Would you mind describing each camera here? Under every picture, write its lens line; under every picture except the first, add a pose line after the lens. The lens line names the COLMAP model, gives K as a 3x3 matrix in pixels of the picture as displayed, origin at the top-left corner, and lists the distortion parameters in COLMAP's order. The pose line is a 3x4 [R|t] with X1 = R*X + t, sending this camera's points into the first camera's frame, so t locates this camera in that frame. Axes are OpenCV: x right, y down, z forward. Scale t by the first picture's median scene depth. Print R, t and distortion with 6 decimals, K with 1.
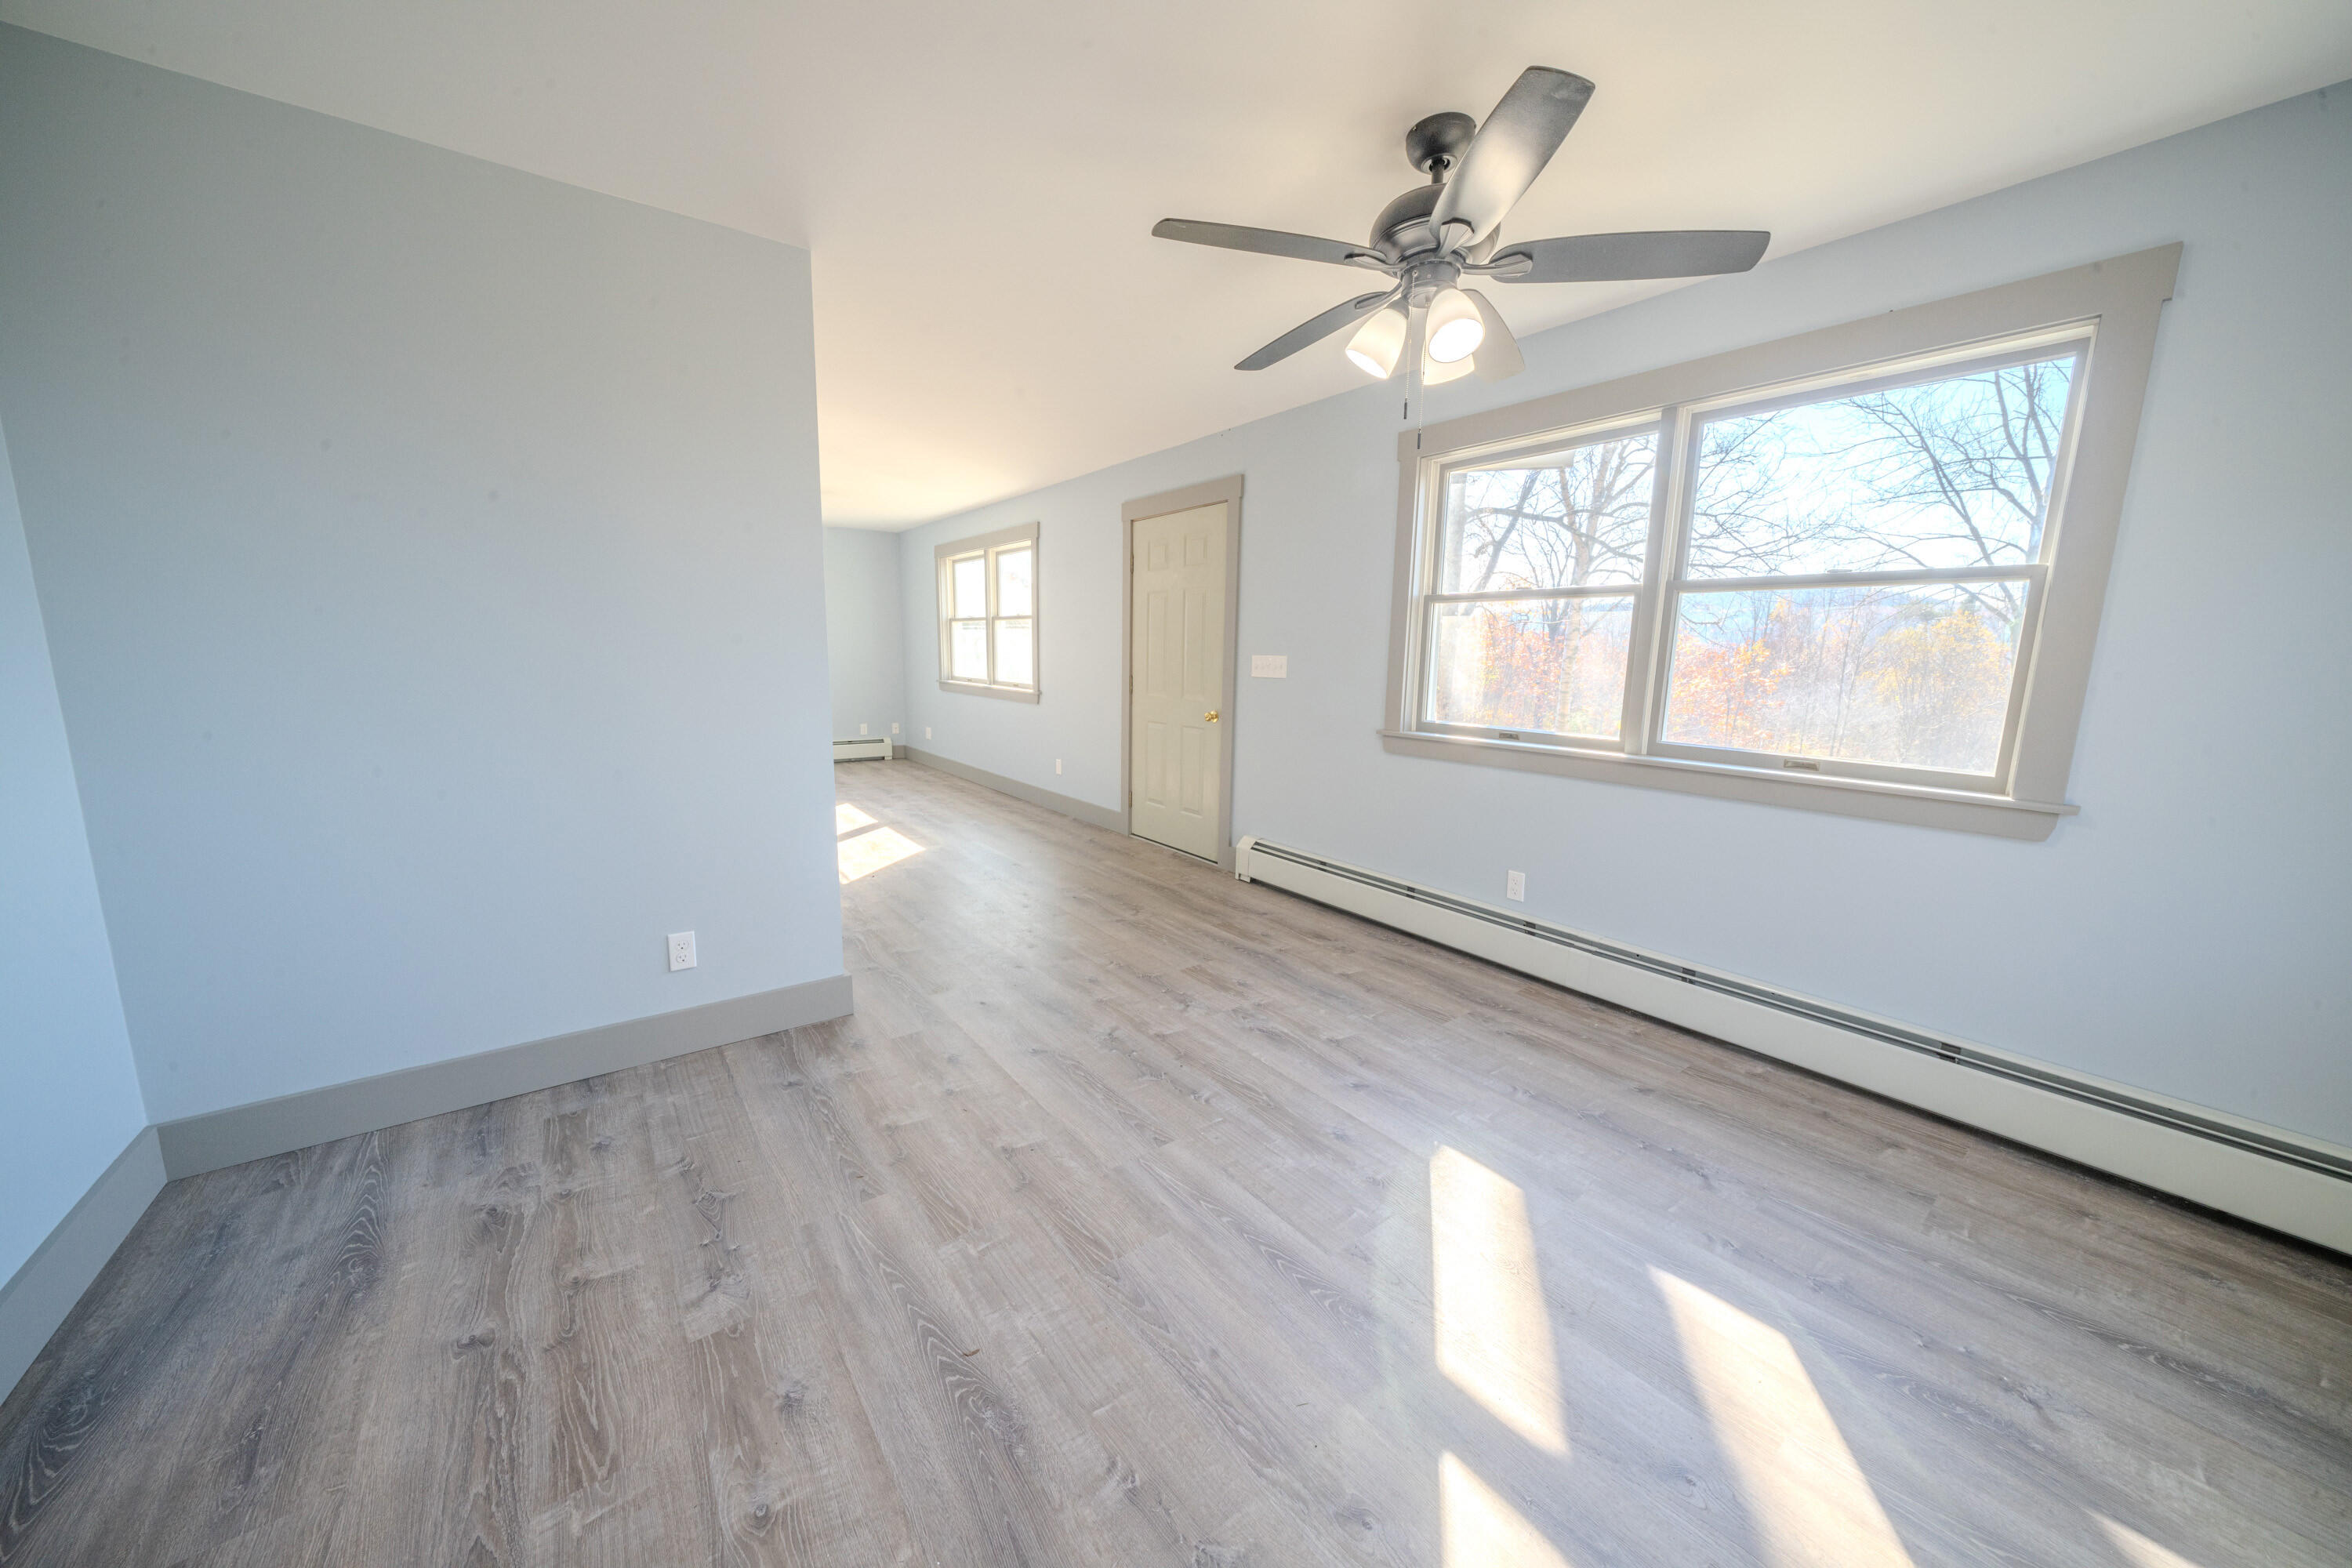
lens RADIAL K [[834.4, 0, 1168.2], [0, 834.4, 761.8], [0, 0, 1]] dist [-0.000550, -0.000002]
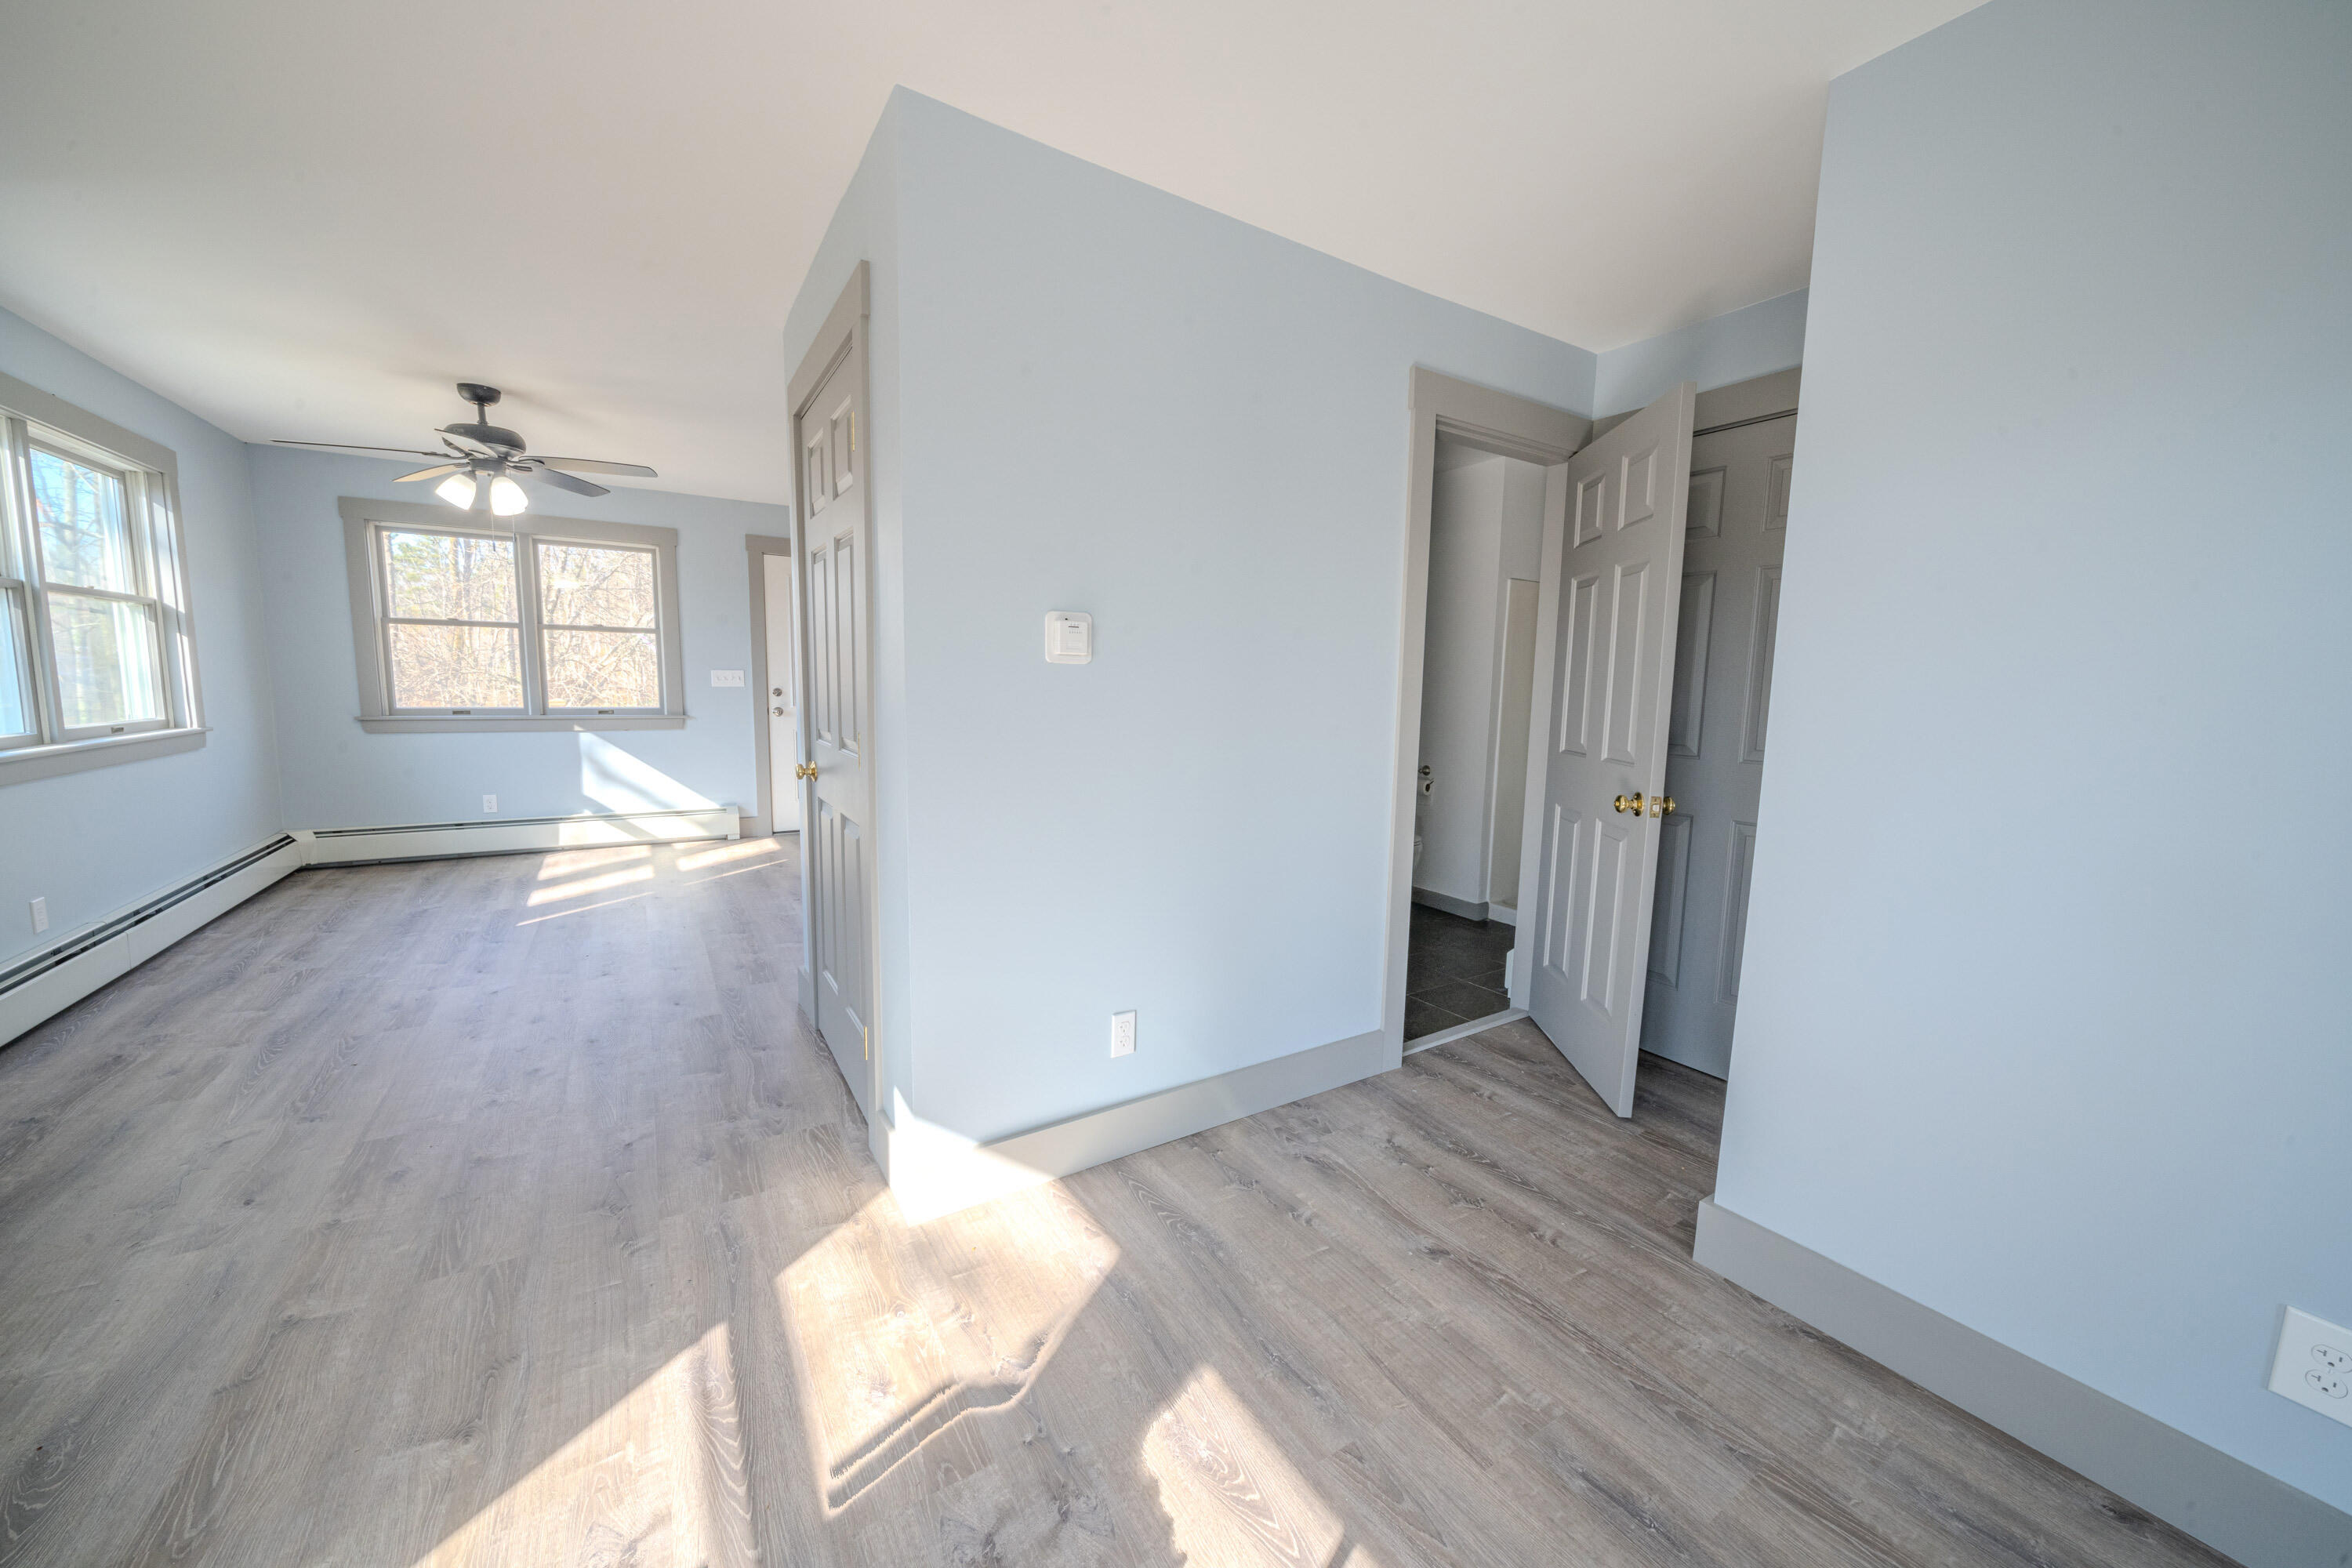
lens RADIAL K [[834.4, 0, 1168.2], [0, 834.4, 761.8], [0, 0, 1]] dist [-0.000550, -0.000002]
pose [[-0.996994, -0.042464, 0.064800, -0.820544], [-0.025727, 0.970408, 0.240098, -0.250920], [-0.073079, 0.237710, -0.968583, 1.745903]]
